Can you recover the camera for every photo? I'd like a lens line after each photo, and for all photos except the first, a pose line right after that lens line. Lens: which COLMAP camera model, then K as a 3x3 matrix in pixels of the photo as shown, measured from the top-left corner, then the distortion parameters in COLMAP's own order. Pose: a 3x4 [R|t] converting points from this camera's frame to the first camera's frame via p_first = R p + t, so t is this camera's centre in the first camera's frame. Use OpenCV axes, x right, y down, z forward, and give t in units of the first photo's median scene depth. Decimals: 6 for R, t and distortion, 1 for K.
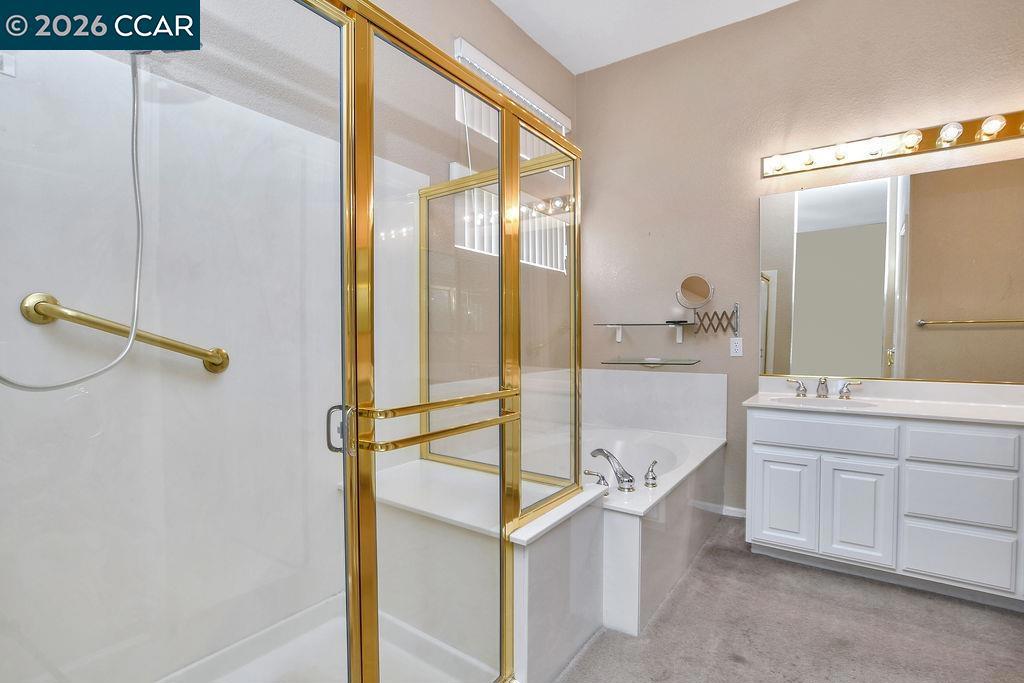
lens RADIAL K [[485.6, 0, 499.8], [0, 485.6, 344.8], [0, 0, 1]] dist [-0.022914, 0.001113]
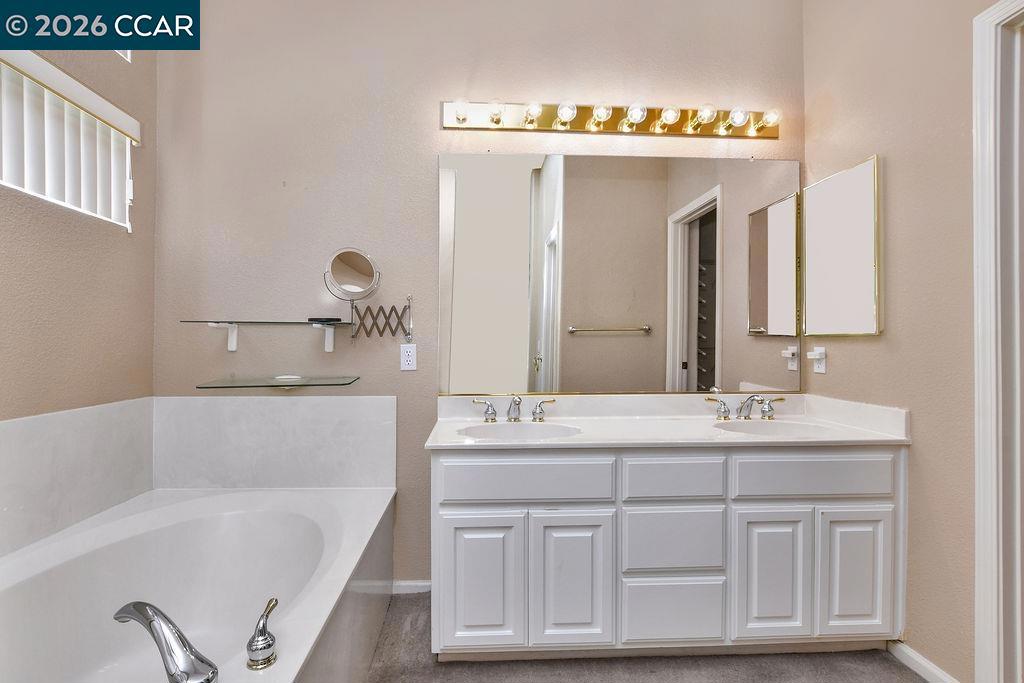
lens RADIAL K [[485.6, 0, 499.8], [0, 485.6, 344.8], [0, 0, 1]] dist [-0.022914, 0.001113]
pose [[0.778941, 0.003584, 0.627087, 0.145540], [0.009751, 0.999794, -0.017826, 0.000488], [-0.627022, 0.020000, 0.778745, 0.359159]]
